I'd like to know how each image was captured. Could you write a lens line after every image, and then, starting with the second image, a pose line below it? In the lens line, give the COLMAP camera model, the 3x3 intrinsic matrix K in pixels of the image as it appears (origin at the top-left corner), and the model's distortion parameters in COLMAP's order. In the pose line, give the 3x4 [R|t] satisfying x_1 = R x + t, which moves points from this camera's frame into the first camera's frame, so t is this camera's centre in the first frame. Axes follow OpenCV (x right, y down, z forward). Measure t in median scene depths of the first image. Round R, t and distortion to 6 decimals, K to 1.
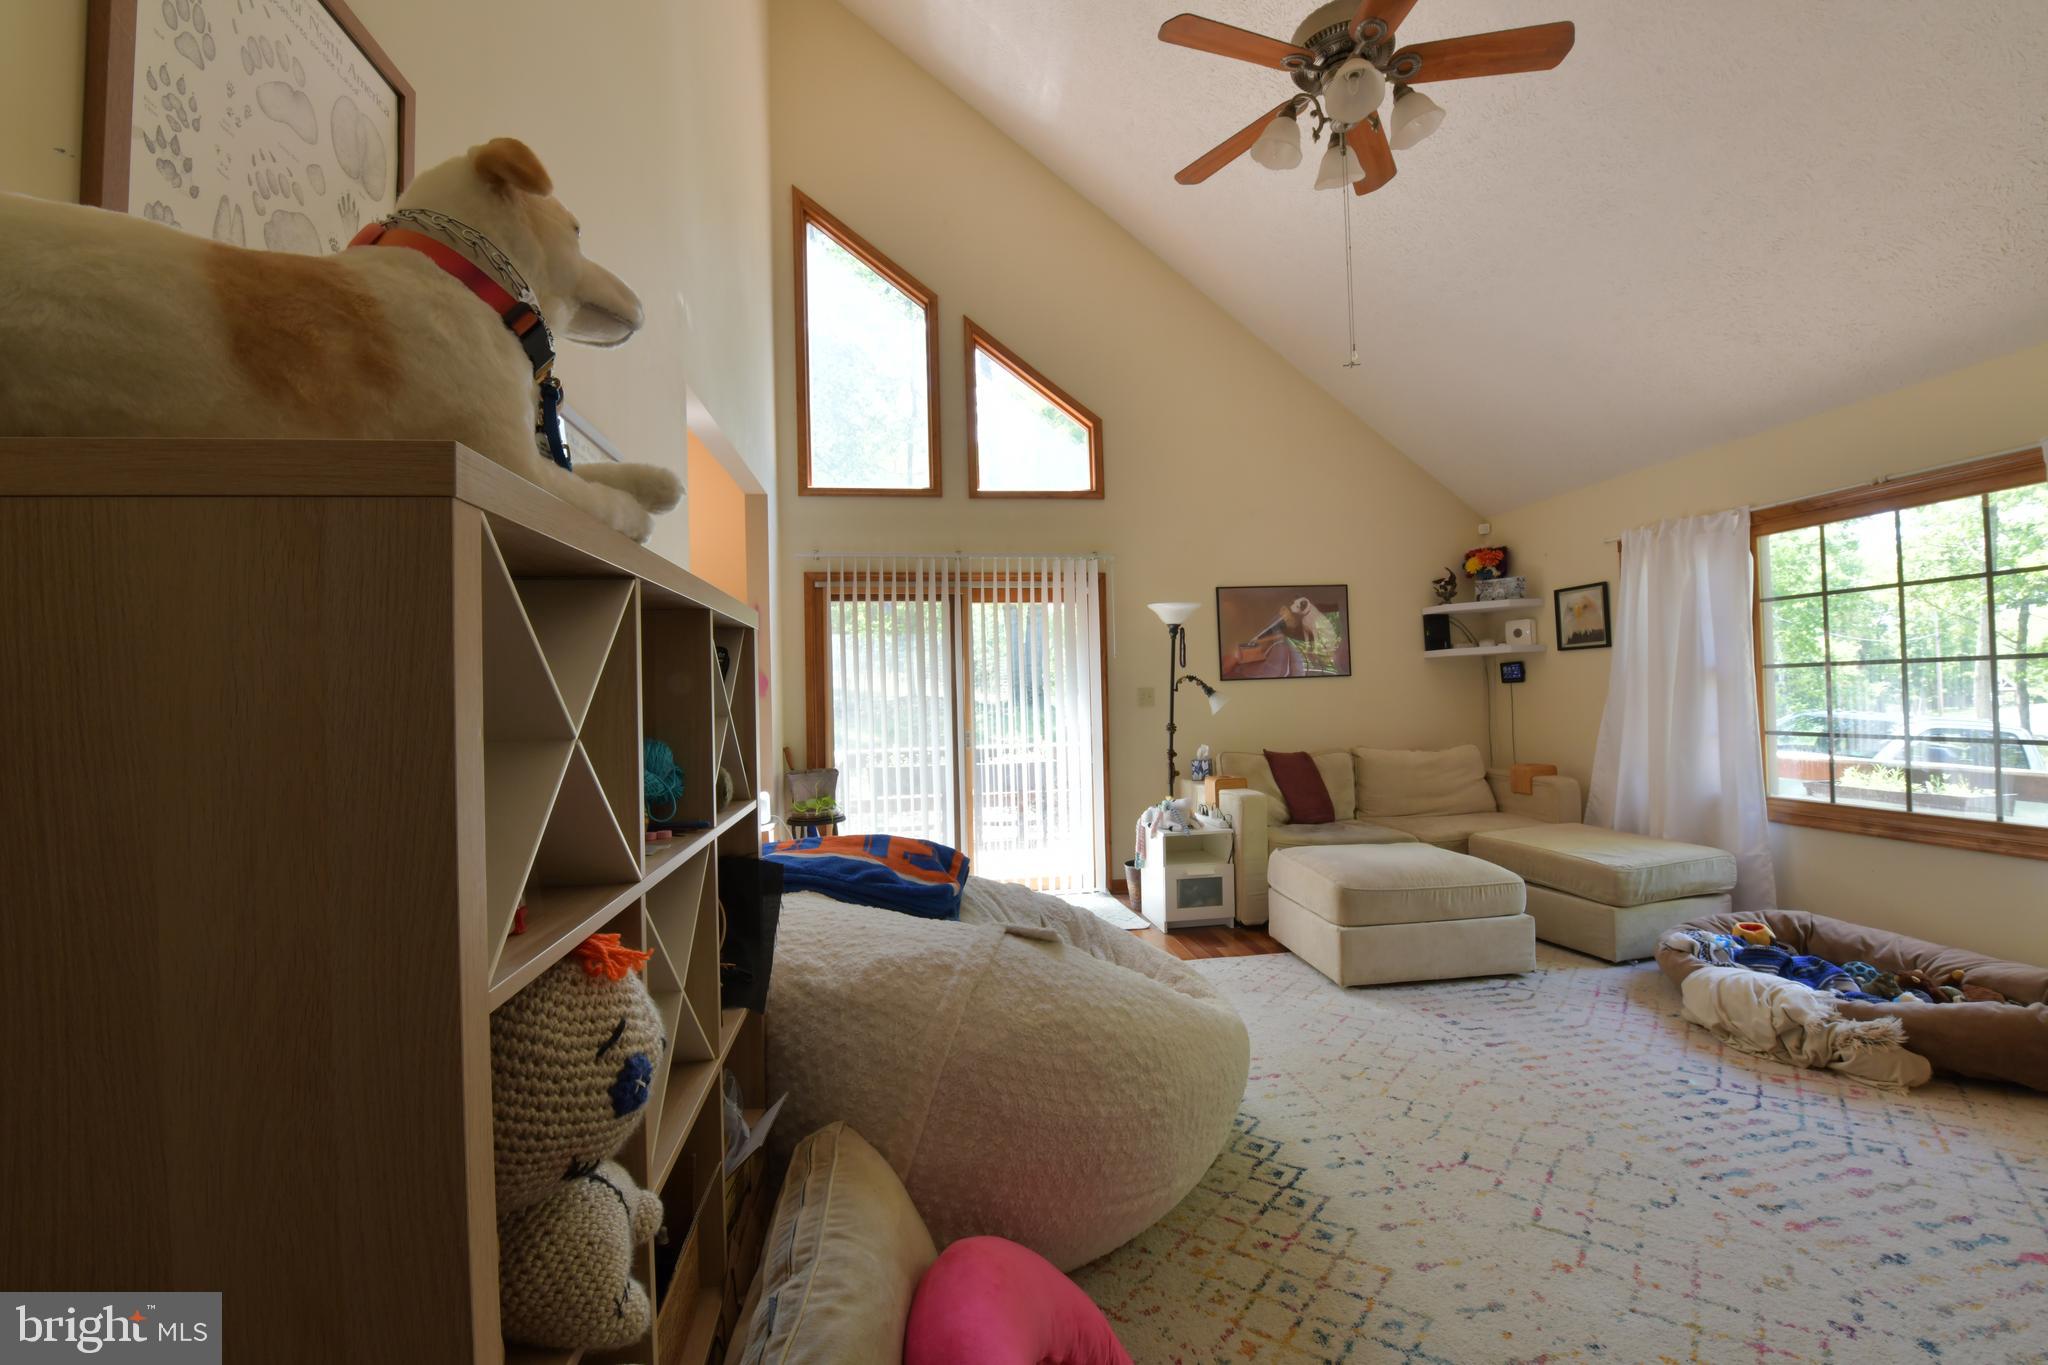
lens RADIAL K [[817.3, 0, 1006.1], [0, 817.3, 681.7], [0, 0, 1]] dist [-0.021016, -0.000612]
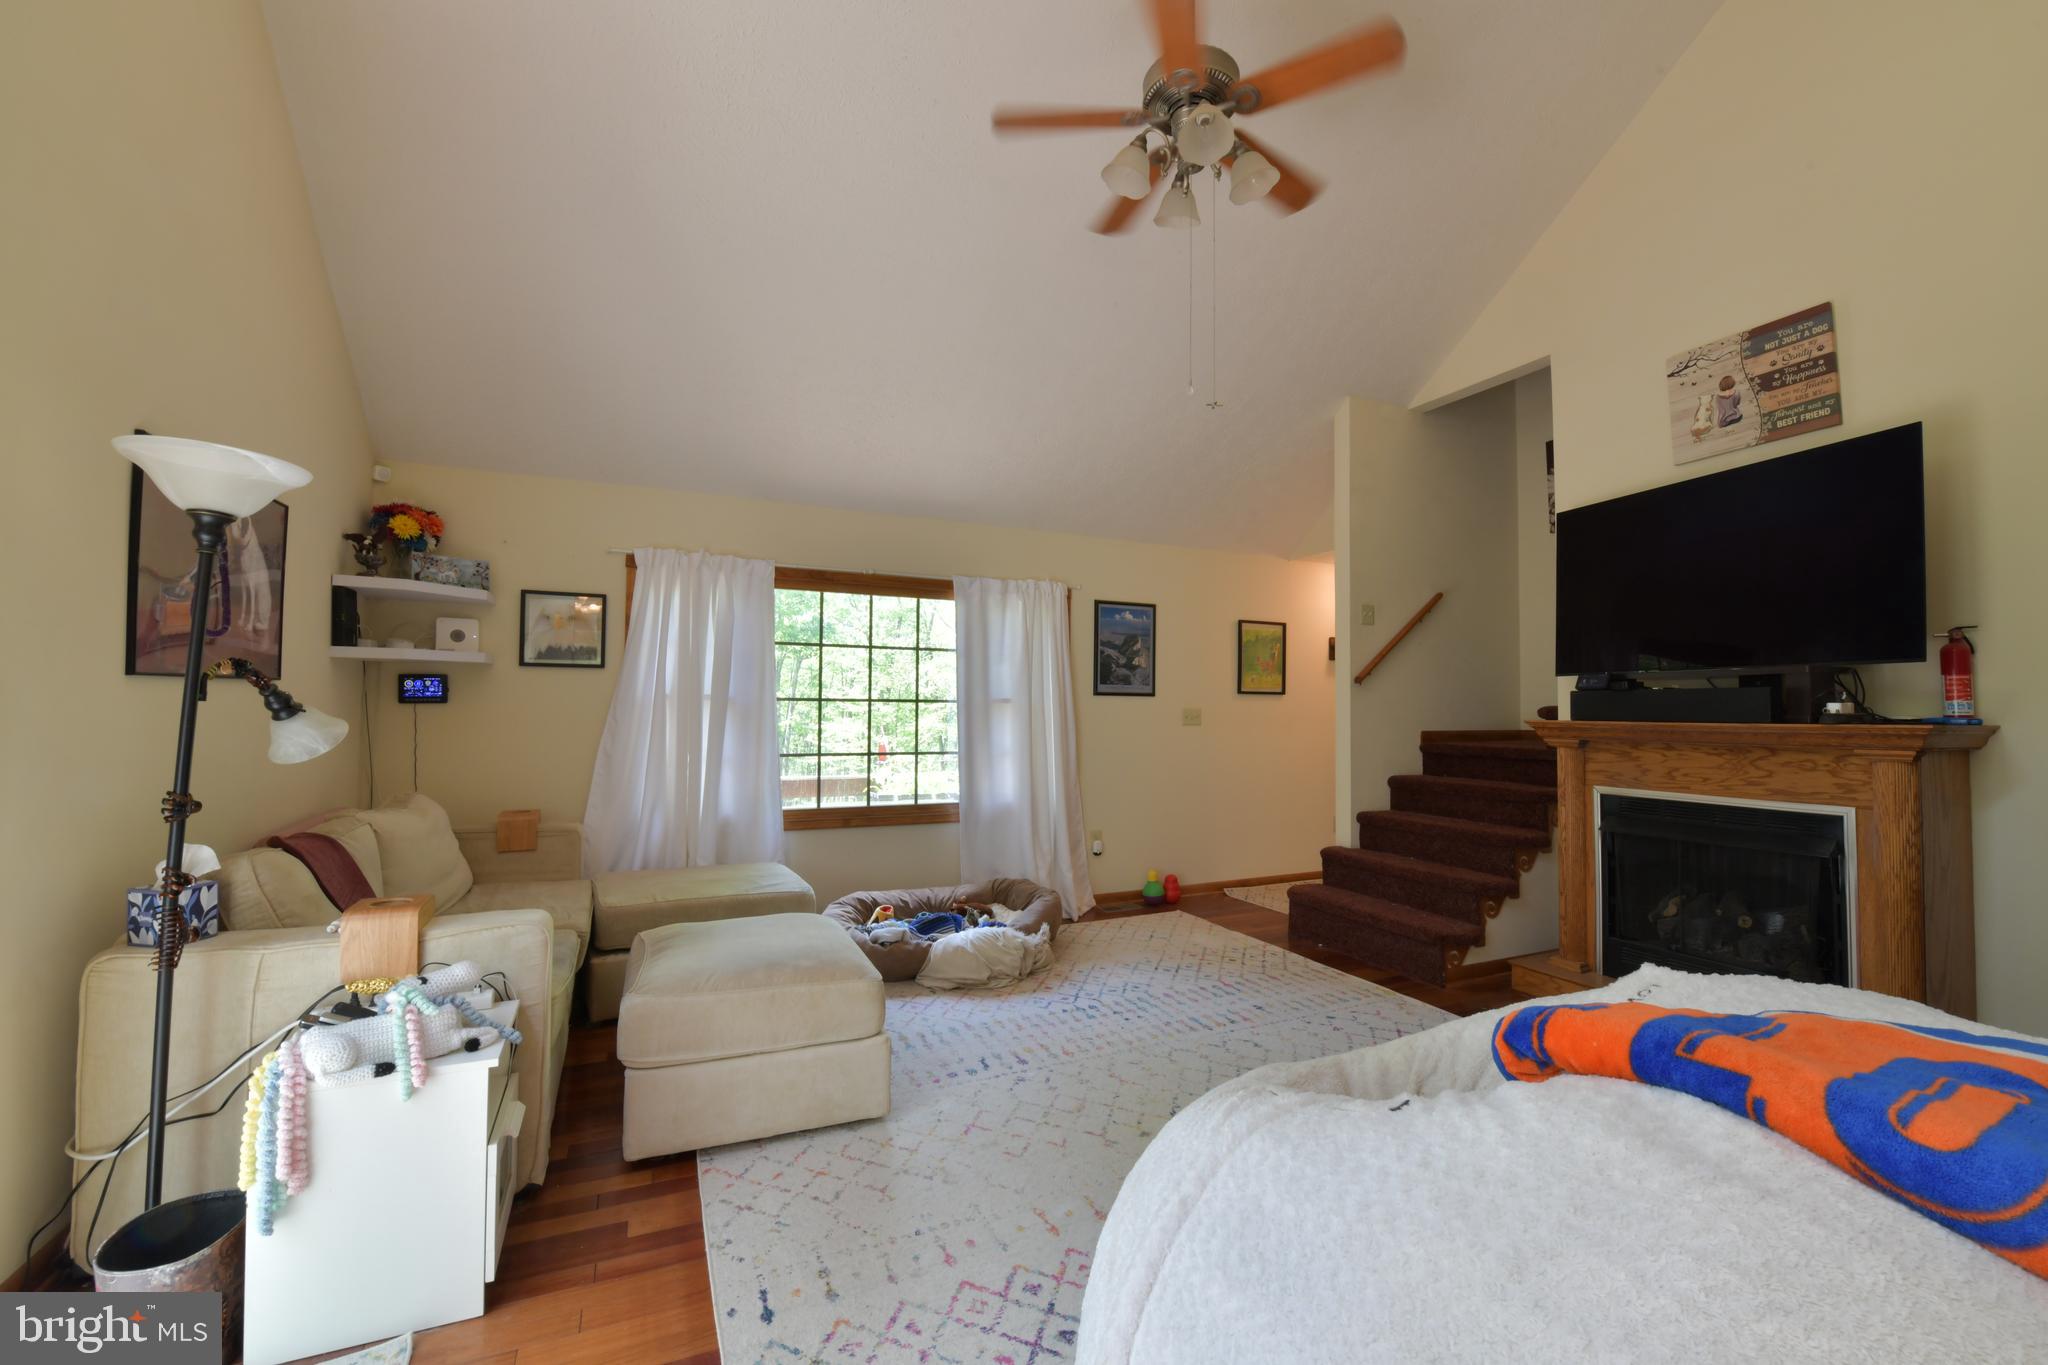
lens RADIAL K [[820.7, 0, 1050.3], [0, 820.7, 682.4], [0, 0, 1]] dist [-0.011453, -0.000170]
pose [[-0.321557, 0.054897, 0.945298, -0.243190], [-0.018463, 0.997765, -0.064224, 0.019939], [-0.946710, -0.038105, -0.319825, 0.760010]]
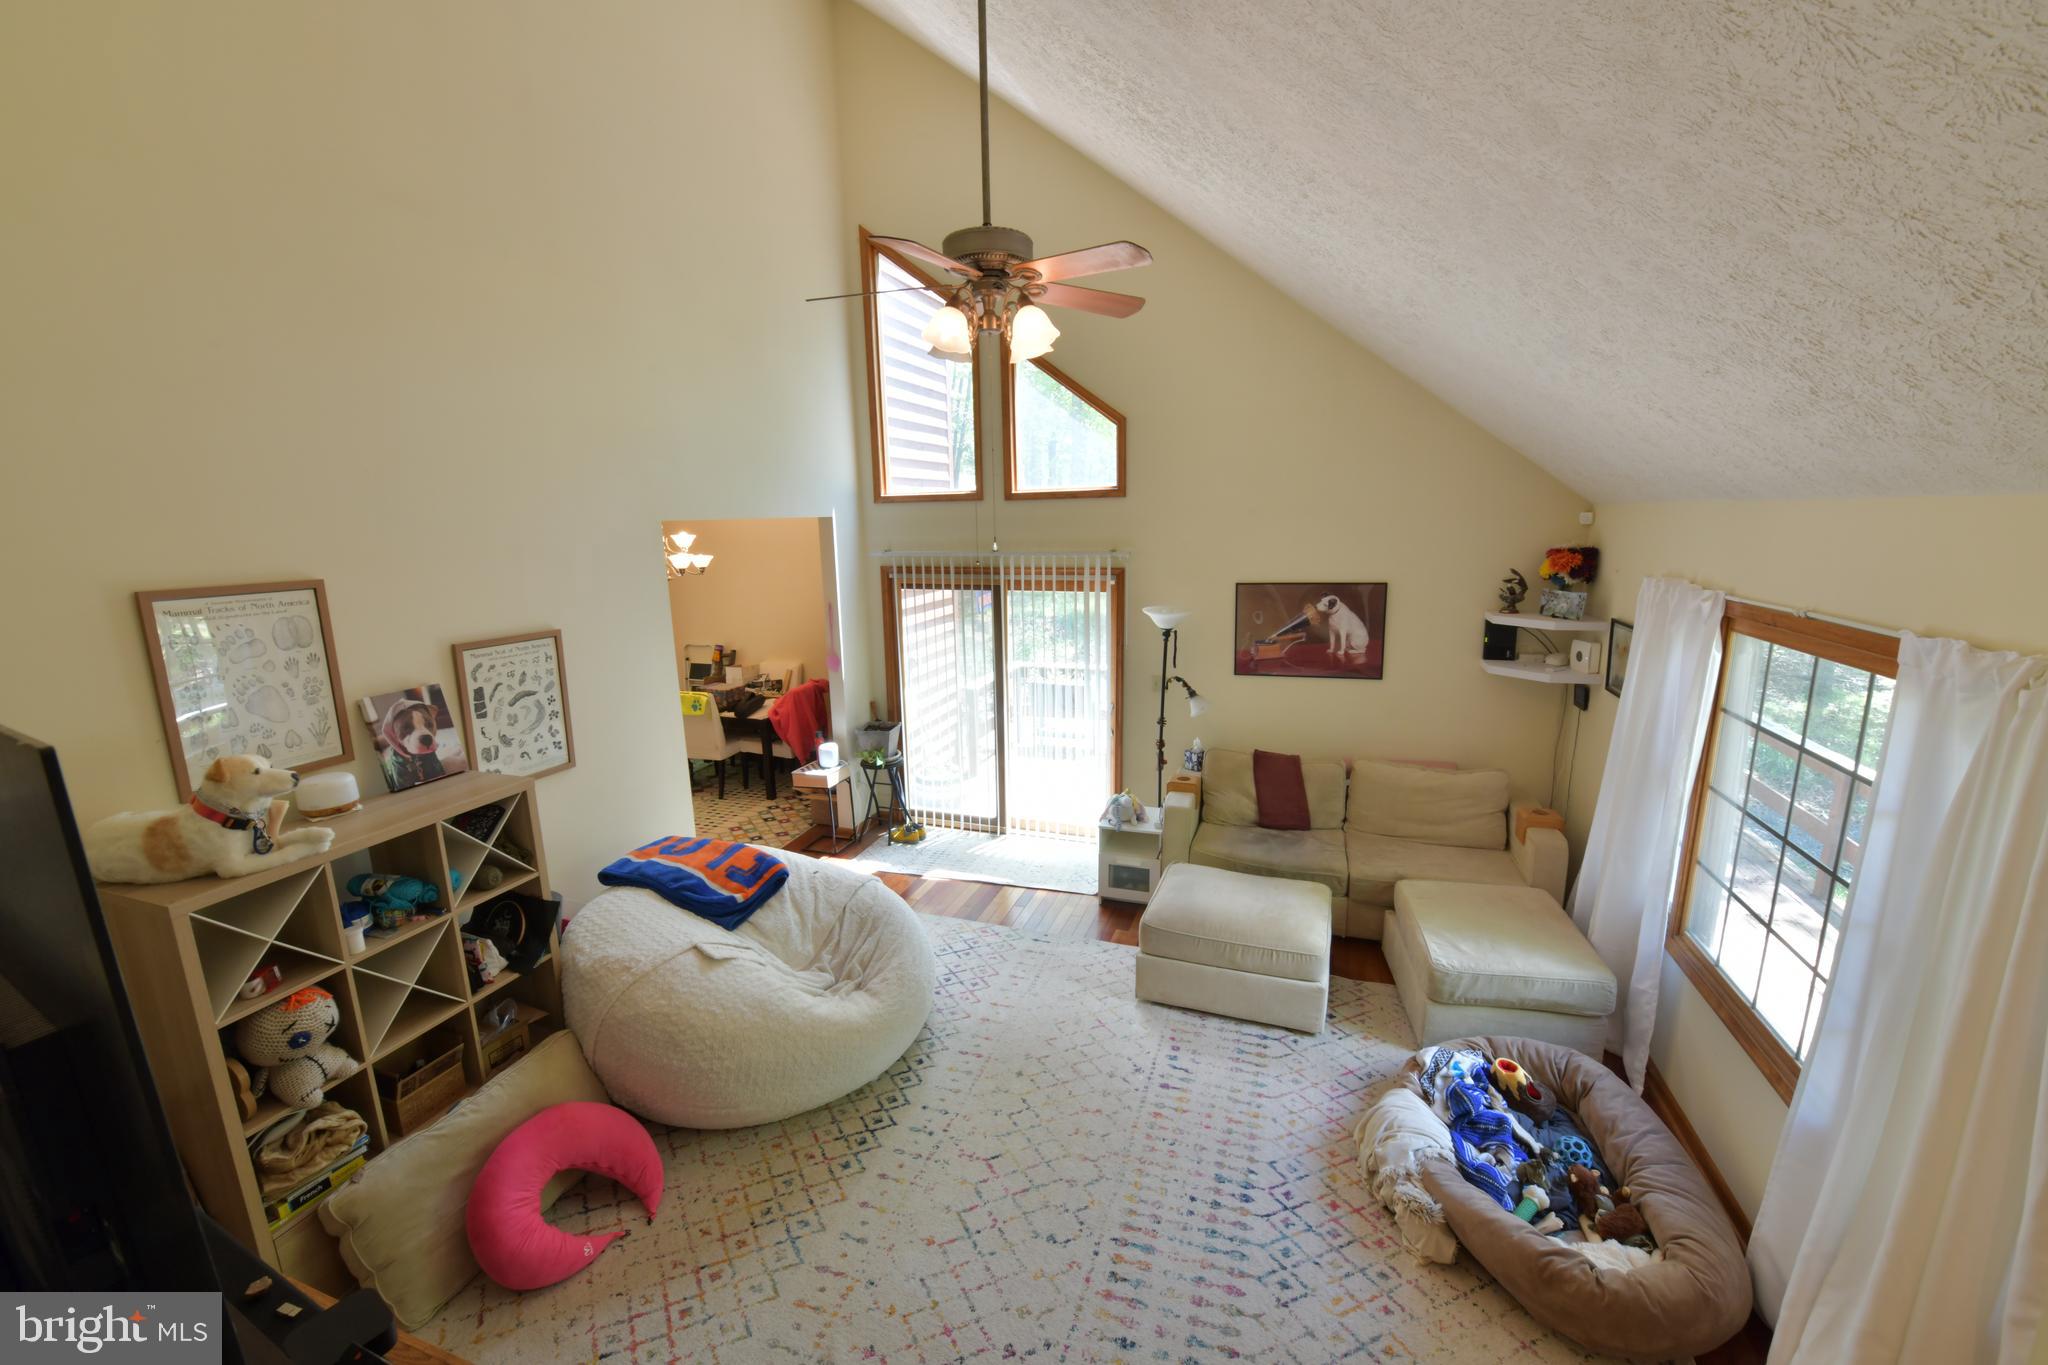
lens RADIAL K [[817.3, 0, 1006.1], [0, 817.3, 681.7], [0, 0, 1]] dist [-0.021016, -0.000612]
pose [[0.883021, 0.097994, -0.458990, 0.513221], [0.010333, 0.973664, 0.227755, -0.244706], [0.469220, -0.205856, 0.858753, -0.021694]]
